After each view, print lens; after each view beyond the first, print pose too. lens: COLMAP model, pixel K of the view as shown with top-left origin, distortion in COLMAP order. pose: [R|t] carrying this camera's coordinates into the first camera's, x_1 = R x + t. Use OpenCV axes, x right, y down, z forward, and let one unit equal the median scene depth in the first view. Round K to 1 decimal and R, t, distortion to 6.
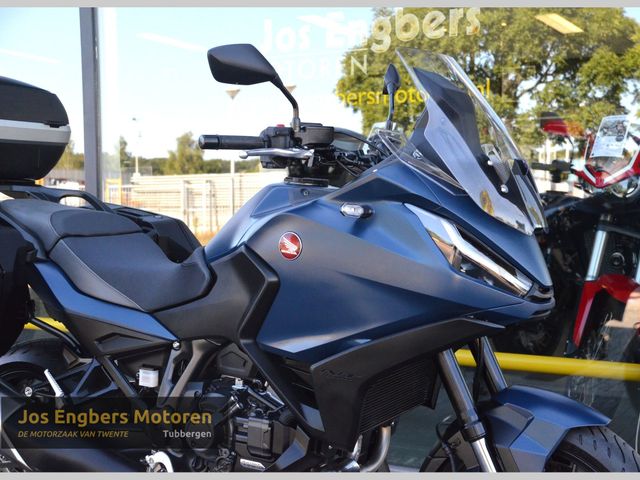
lens RADIAL K [[940.1, 0, 337.3], [0, 940.1, 219.0], [0, 0, 1]] dist [-0.011519, 0.810517]
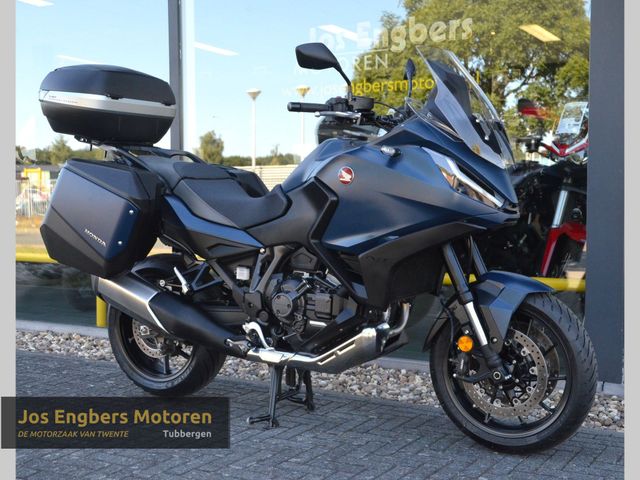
lens RADIAL K [[836.3, 0, 332.9], [0, 836.3, 226.8], [0, 0, 1]] dist [-0.006752, 0.006681]
pose [[0.999895, 0.002313, -0.014332, -0.043197], [-0.001984, 0.999735, 0.022922, 0.066976], [0.014381, -0.022891, 0.999635, -0.298275]]
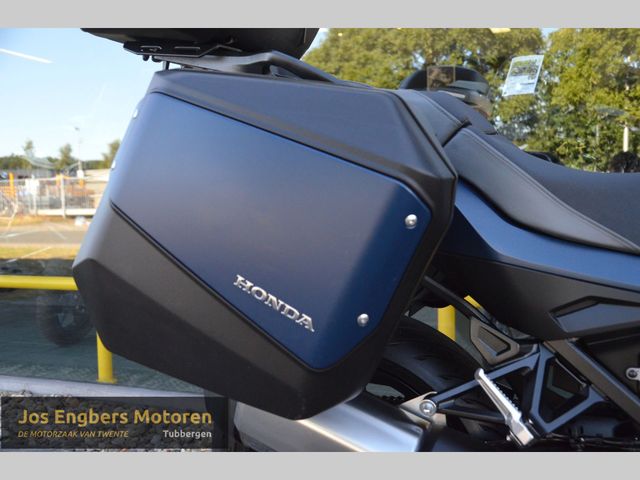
lens RADIAL K [[734.5, 0, 367.0], [0, 734.5, 239.7], [0, 0, 1]] dist [0.010863, 0.025145]
pose [[0.990146, -0.027309, 0.137353, -0.428395], [0.019979, 0.998316, 0.054465, 0.065410], [-0.138609, -0.051184, 0.989024, 0.621771]]
